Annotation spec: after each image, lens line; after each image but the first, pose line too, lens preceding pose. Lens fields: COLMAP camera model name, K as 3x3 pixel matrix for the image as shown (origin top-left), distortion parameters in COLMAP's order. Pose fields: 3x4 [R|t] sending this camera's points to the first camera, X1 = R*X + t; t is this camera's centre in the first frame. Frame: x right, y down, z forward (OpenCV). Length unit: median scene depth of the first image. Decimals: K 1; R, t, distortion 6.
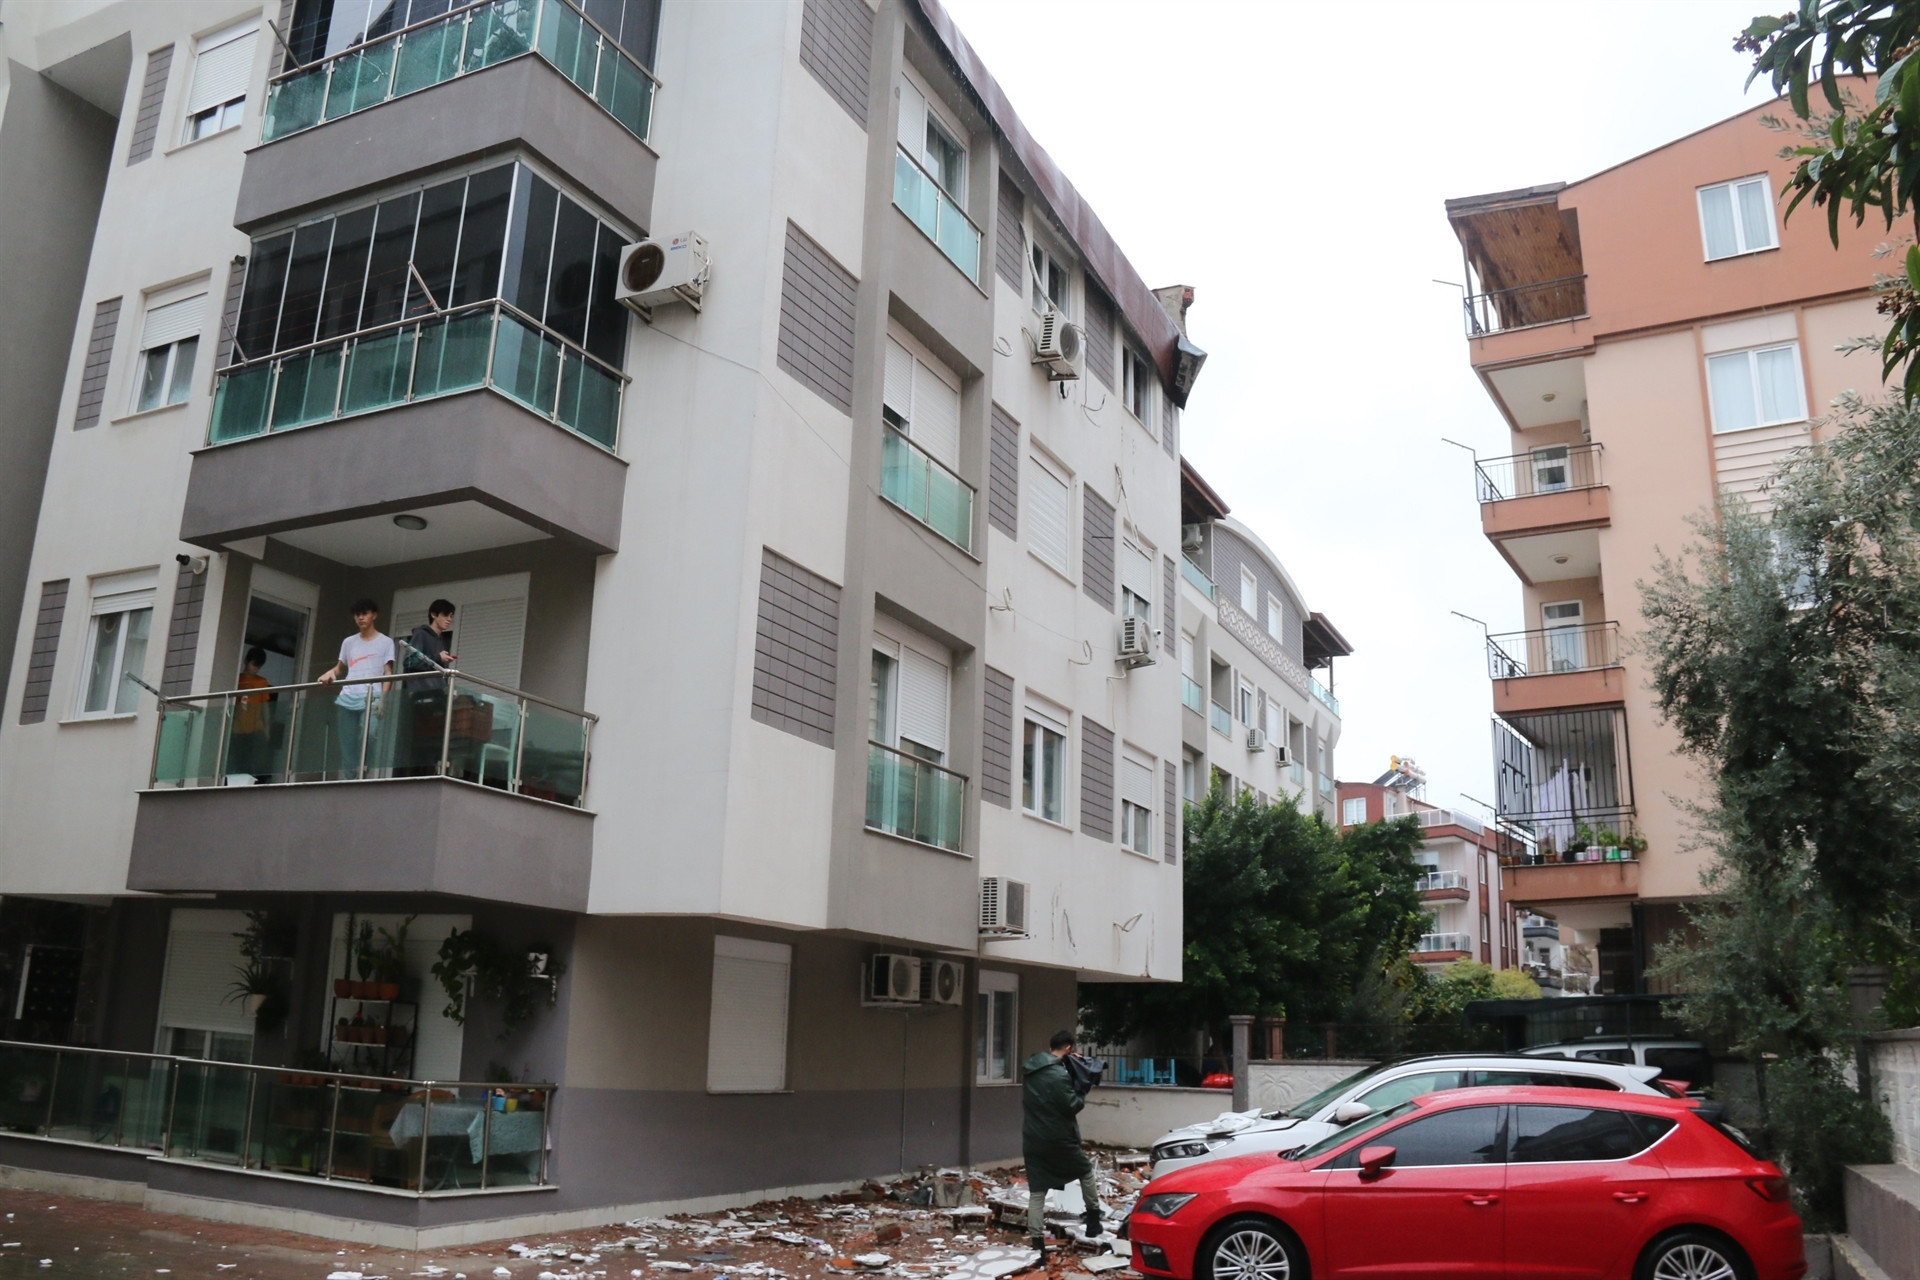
lens RADIAL K [[1546.5, 0, 960.0], [0, 1546.5, 640.0], [0, 0, 1]] dist [-0.174431, 0.134841]
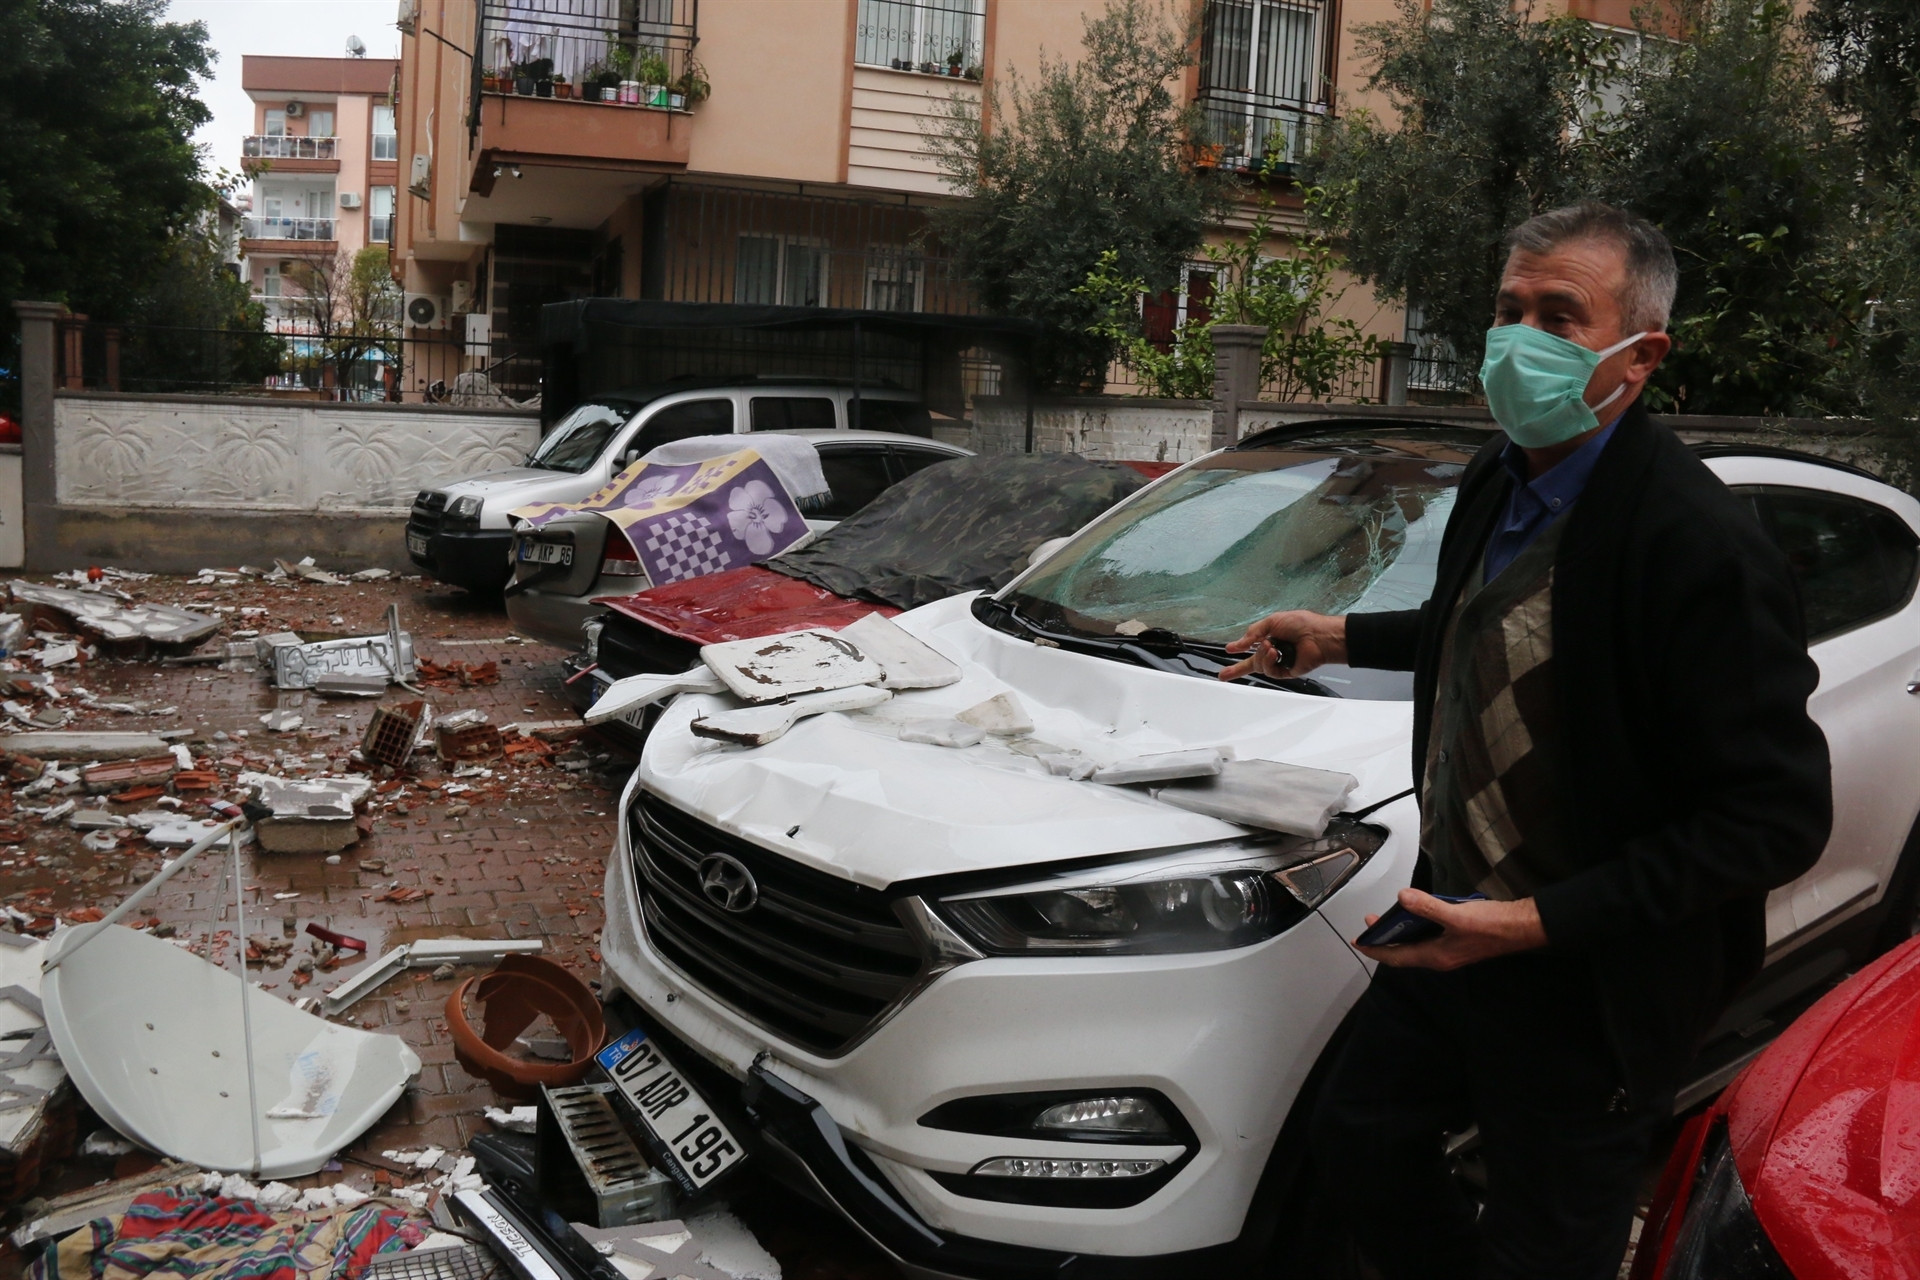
lens RADIAL K [[1546.5, 0, 960.0], [0, 1546.5, 640.0], [0, 0, 1]] dist [-0.174431, 0.134841]
pose [[0.637968, -0.100577, 0.763466, -0.002655], [-0.230561, 0.921005, 0.313992, 0.124208], [-0.734737, -0.376343, 0.564383, 0.447822]]
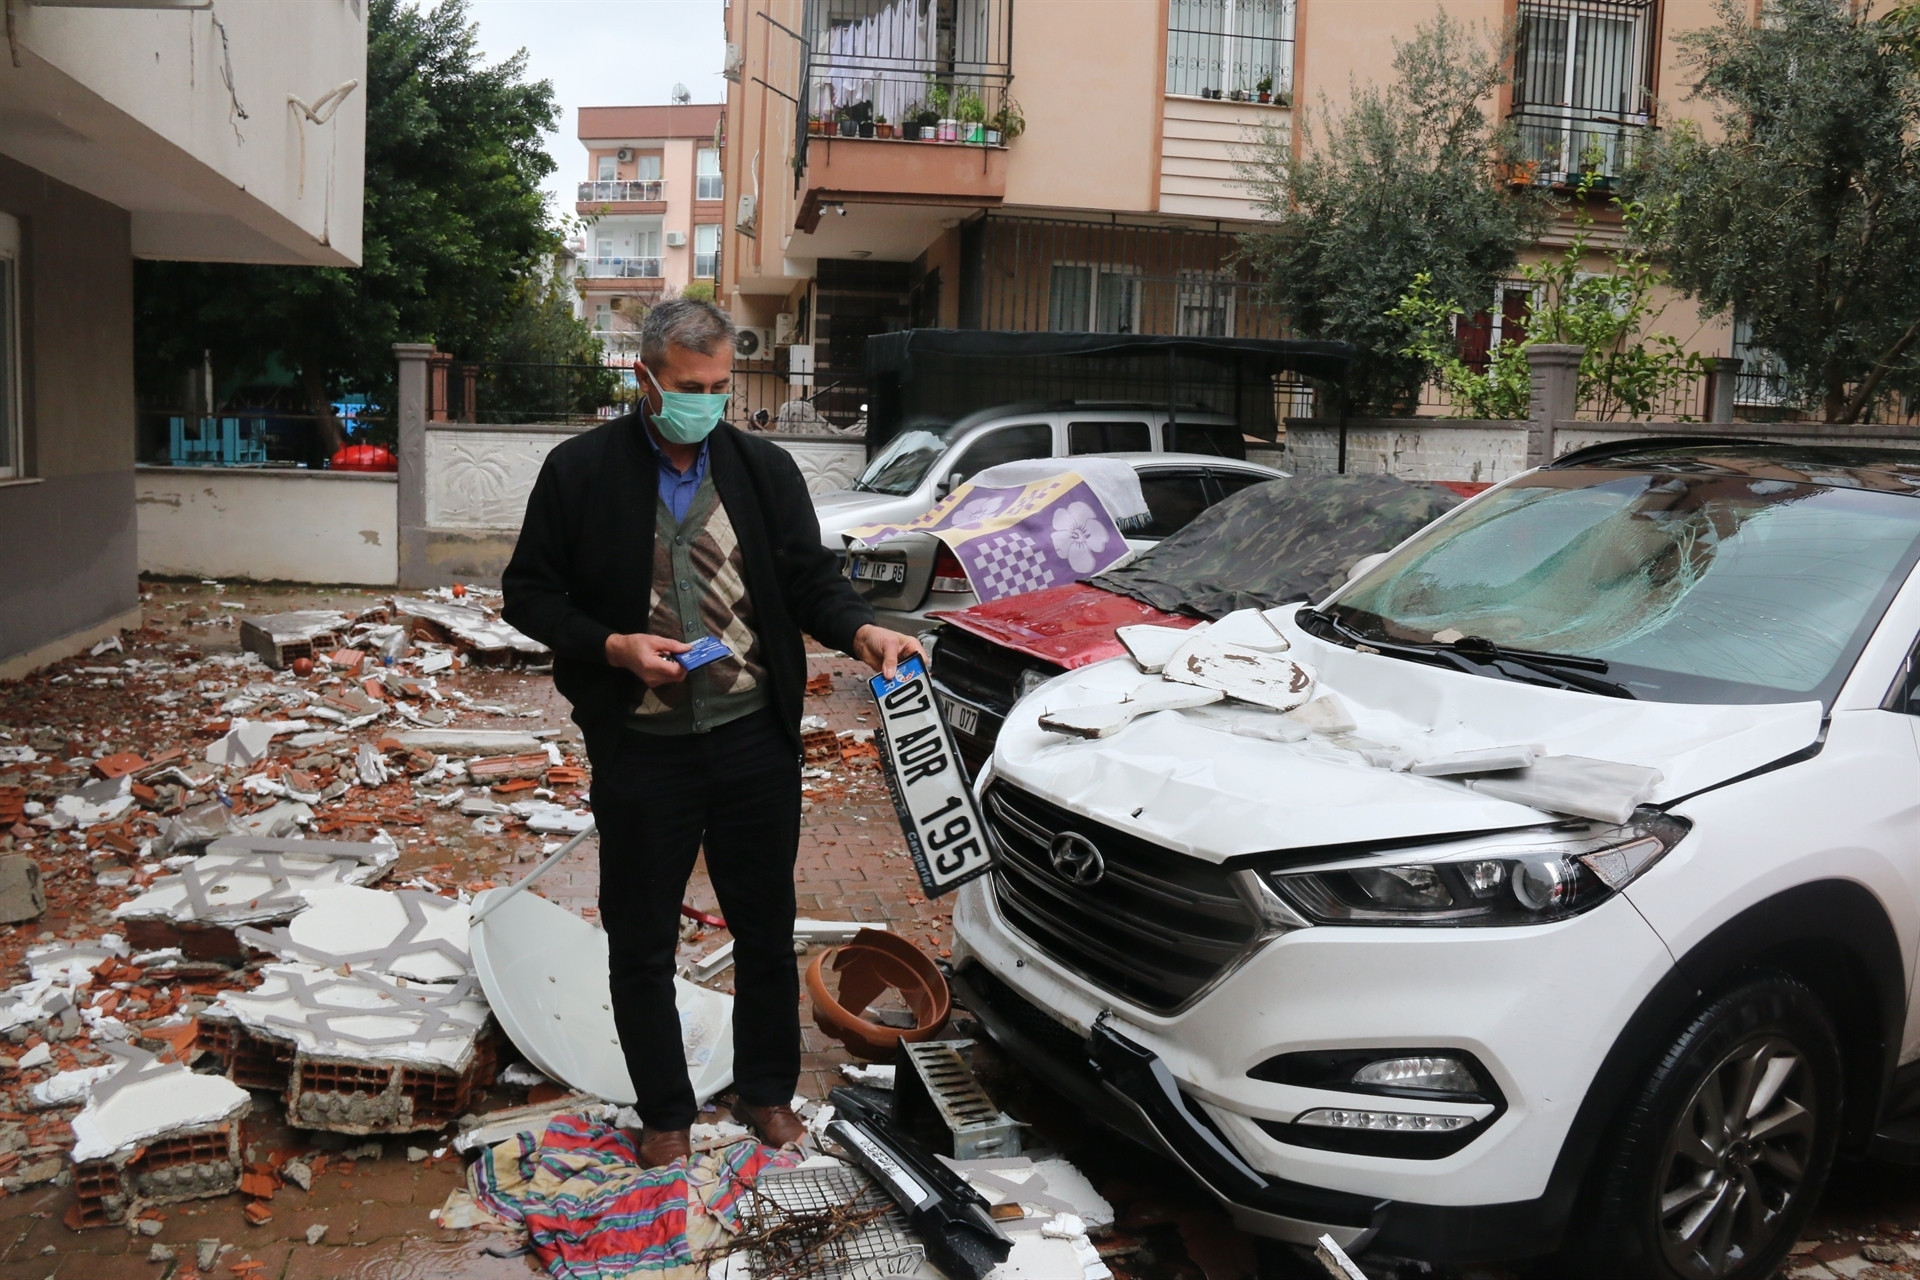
lens RADIAL K [[1546.5, 0, 960.0], [0, 1546.5, 640.0], [0, 0, 1]] dist [-0.174431, 0.134841]
pose [[0.775874, -0.082865, 0.625422, -0.014998], [-0.175058, 0.924131, 0.339613, 0.122180], [-0.606114, -0.372982, 0.702503, 0.440592]]
